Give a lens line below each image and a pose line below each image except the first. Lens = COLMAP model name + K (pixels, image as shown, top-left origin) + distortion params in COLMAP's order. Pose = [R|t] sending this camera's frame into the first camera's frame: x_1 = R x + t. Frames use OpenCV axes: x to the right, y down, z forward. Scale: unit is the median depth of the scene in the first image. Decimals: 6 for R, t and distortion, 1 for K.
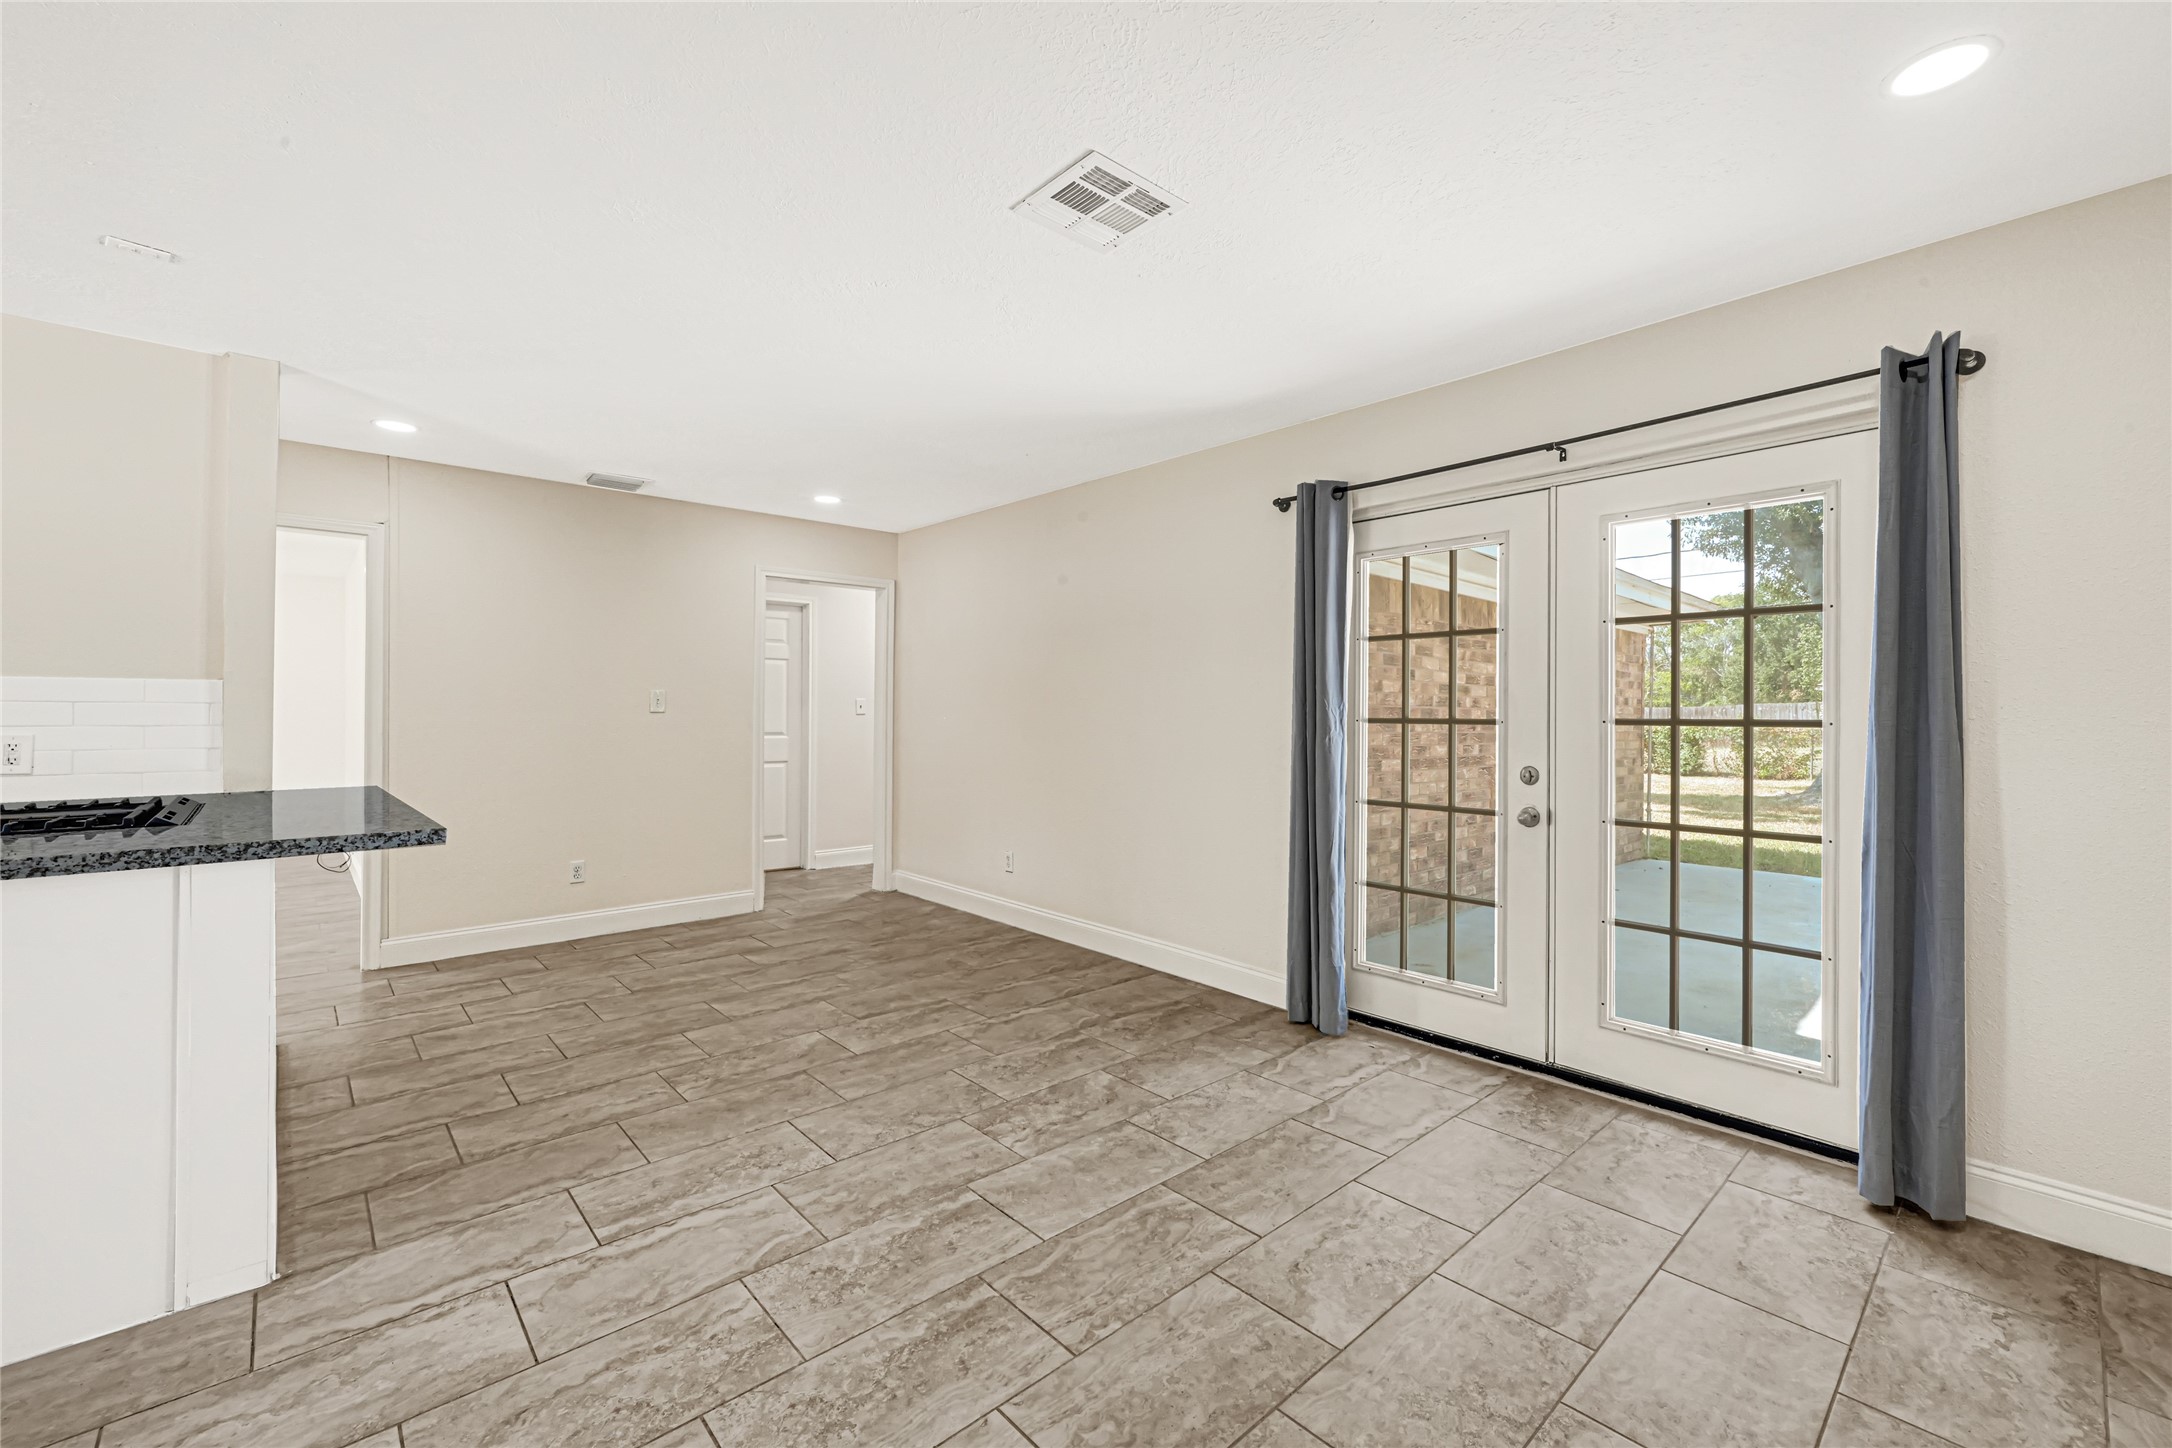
lens RADIAL K [[889.6, 0, 1084.1], [0, 889.6, 730.8], [0, 0, 1]] dist [-0.000388, -0.000112]
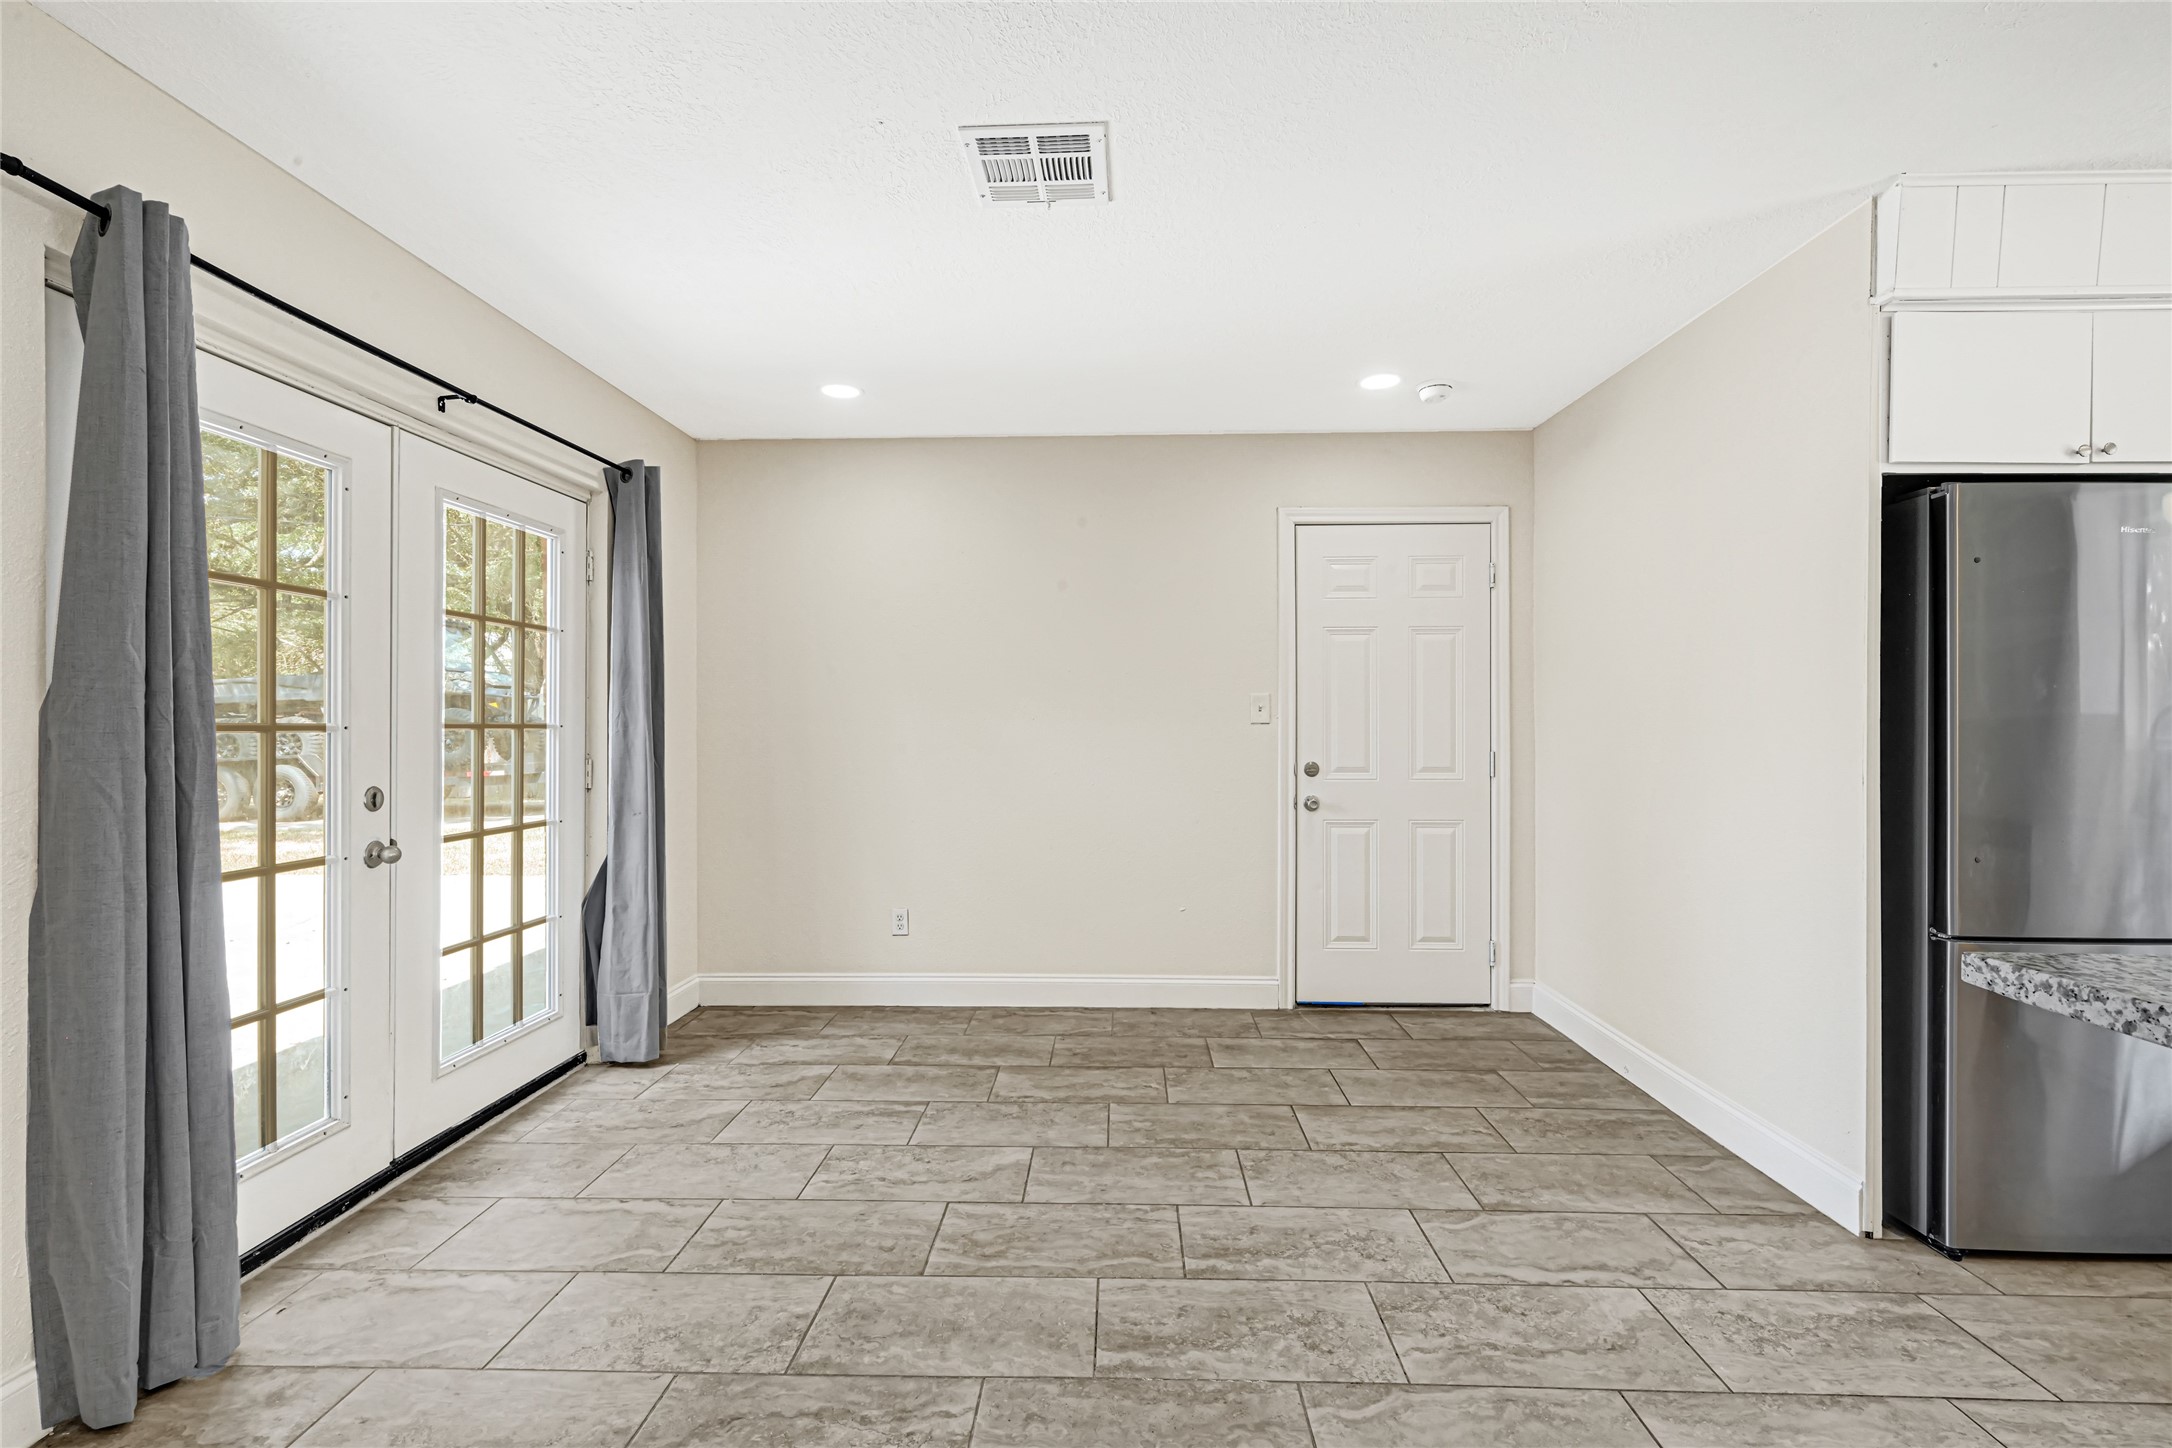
lens RADIAL K [[948.4, 0, 1104.2], [0, 948.4, 711.7], [0, 0, 1]] dist [0.002677, 0.000201]
pose [[-0.726759, 0.002506, 0.686888, -0.768513], [0.006120, 0.999977, 0.002826, -0.032947], [-0.686866, 0.006257, -0.726757, 1.782881]]
